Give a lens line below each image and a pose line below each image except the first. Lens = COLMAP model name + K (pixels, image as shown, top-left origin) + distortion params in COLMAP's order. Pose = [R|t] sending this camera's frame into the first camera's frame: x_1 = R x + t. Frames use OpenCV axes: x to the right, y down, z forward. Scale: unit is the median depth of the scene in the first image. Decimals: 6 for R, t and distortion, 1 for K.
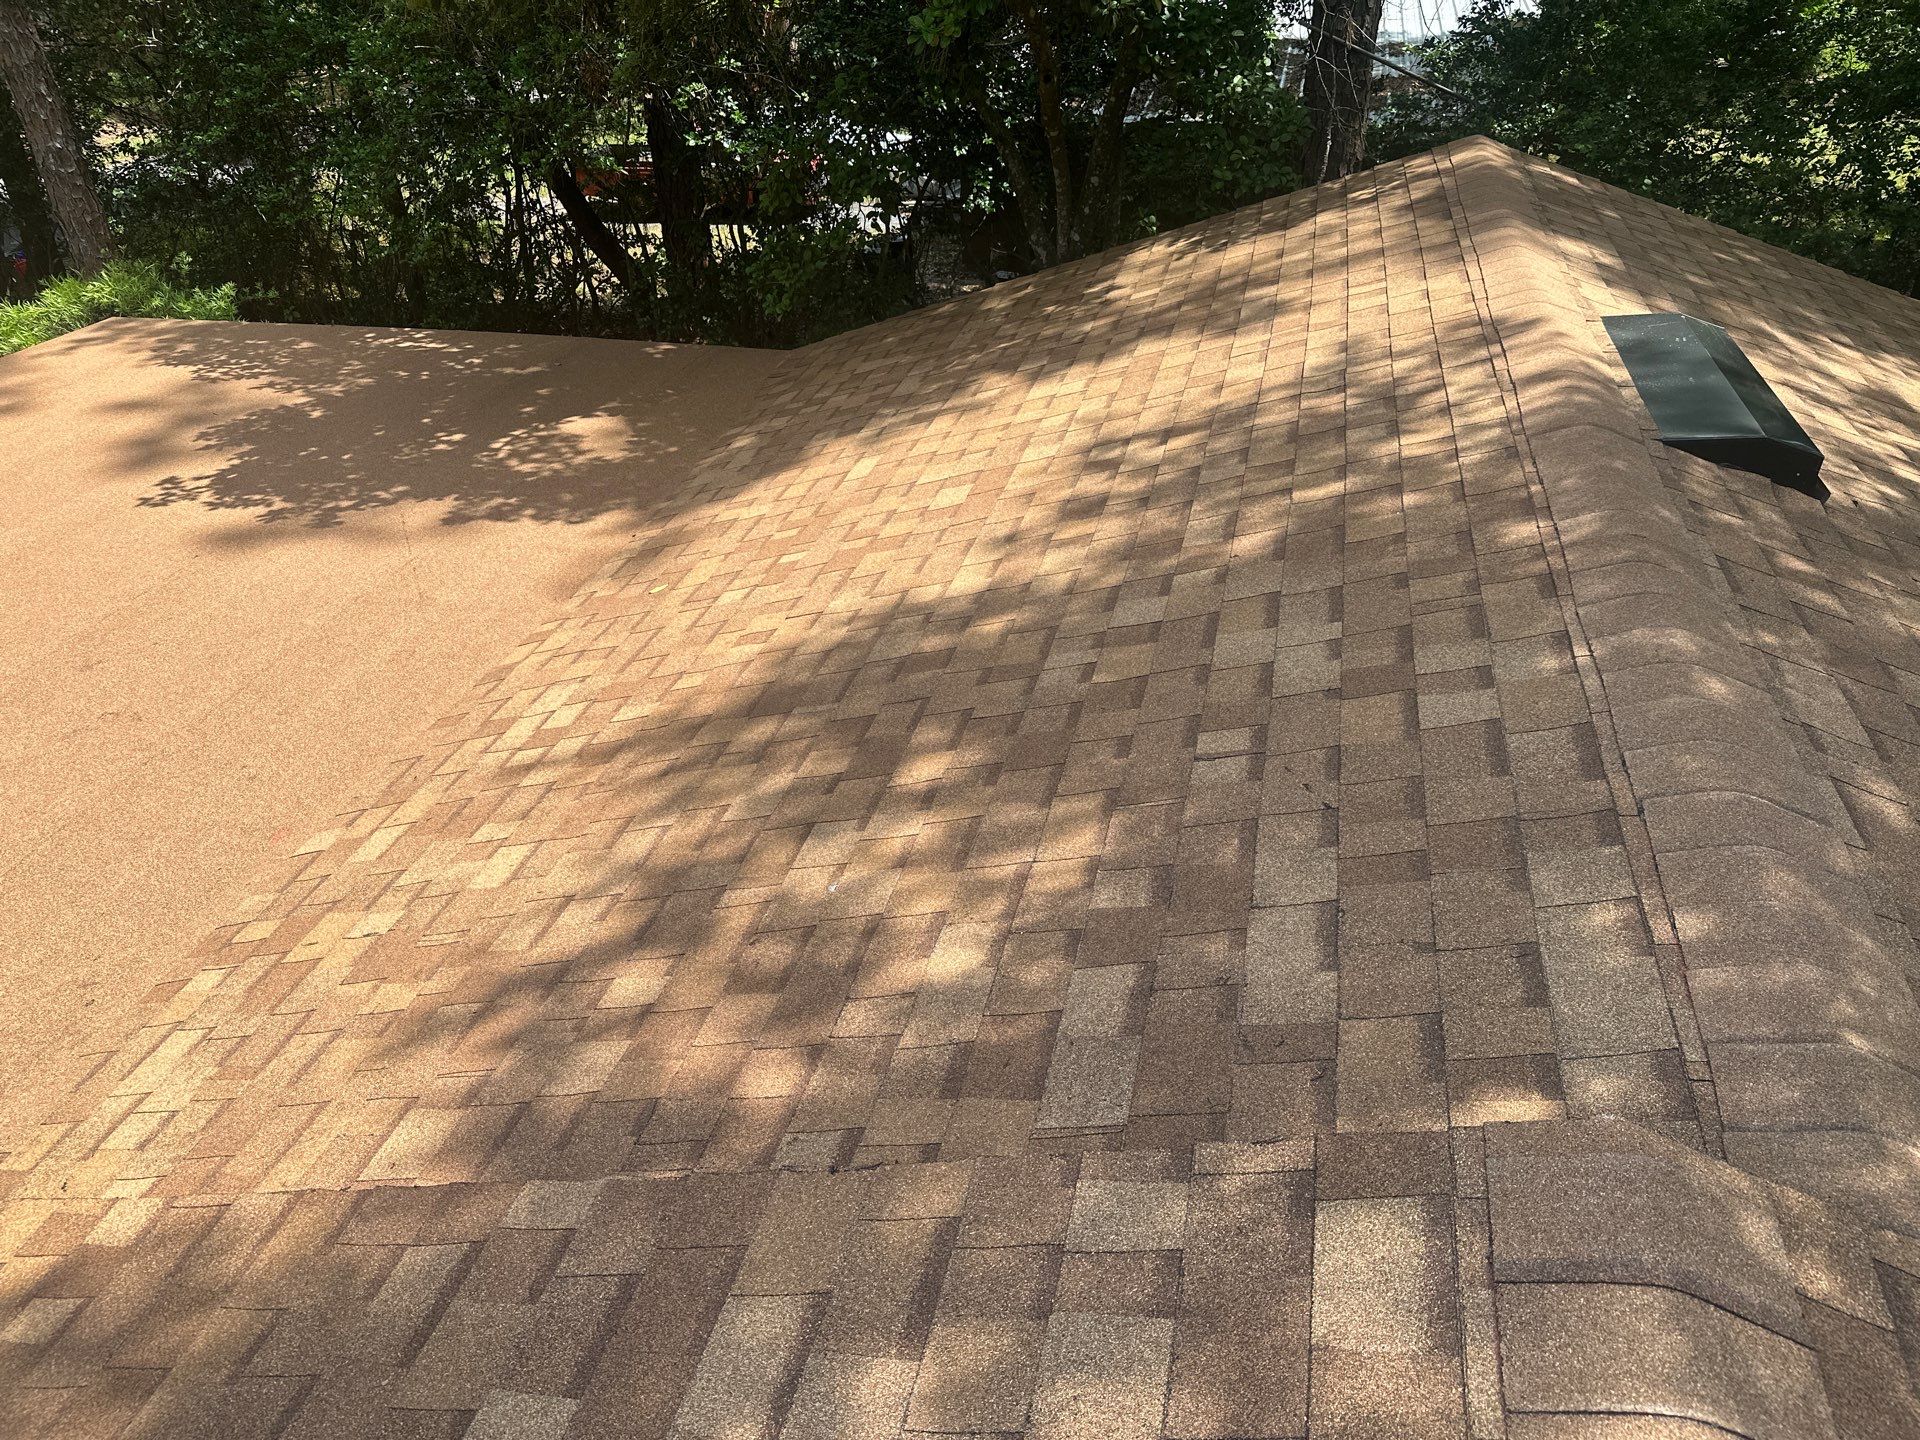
lens RADIAL K [[1400.6, 0, 960.0], [0, 1400.6, 718.5], [0, 0, 1]] dist [0.023352, -0.008806]
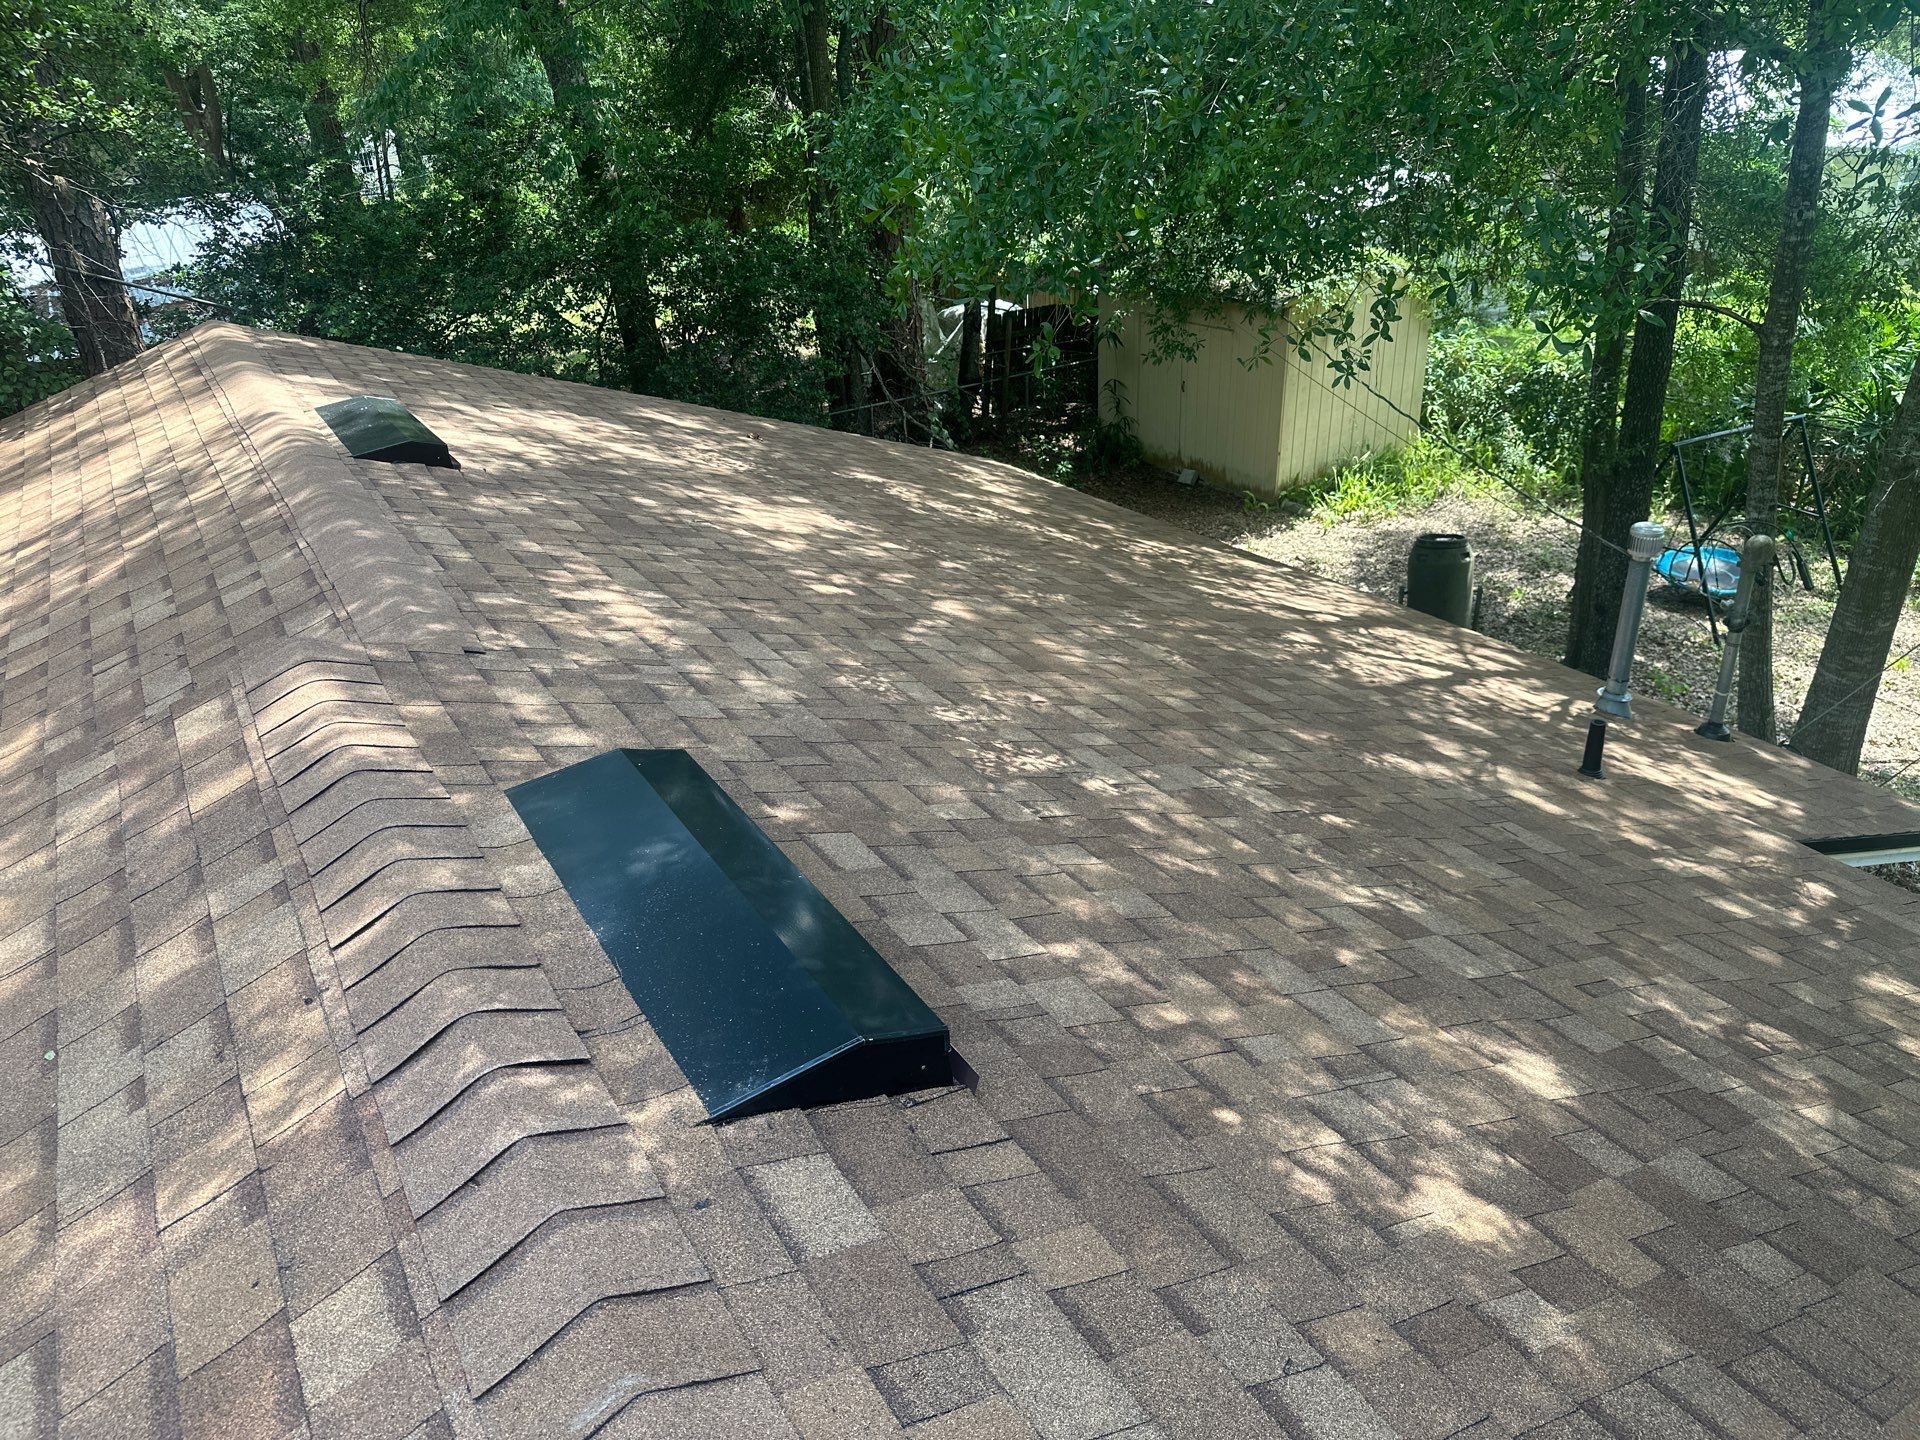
lens RADIAL K [[1400.6, 0, 961.6], [0, 1400.6, 720.8], [0, 0, 1]] dist [0.023352, -0.008806]
pose [[0.721407, -0.320169, 0.614055, -0.080991], [0.398143, 0.917263, 0.010513, 0.308066], [-0.566616, 0.236897, 0.789193, -0.542568]]
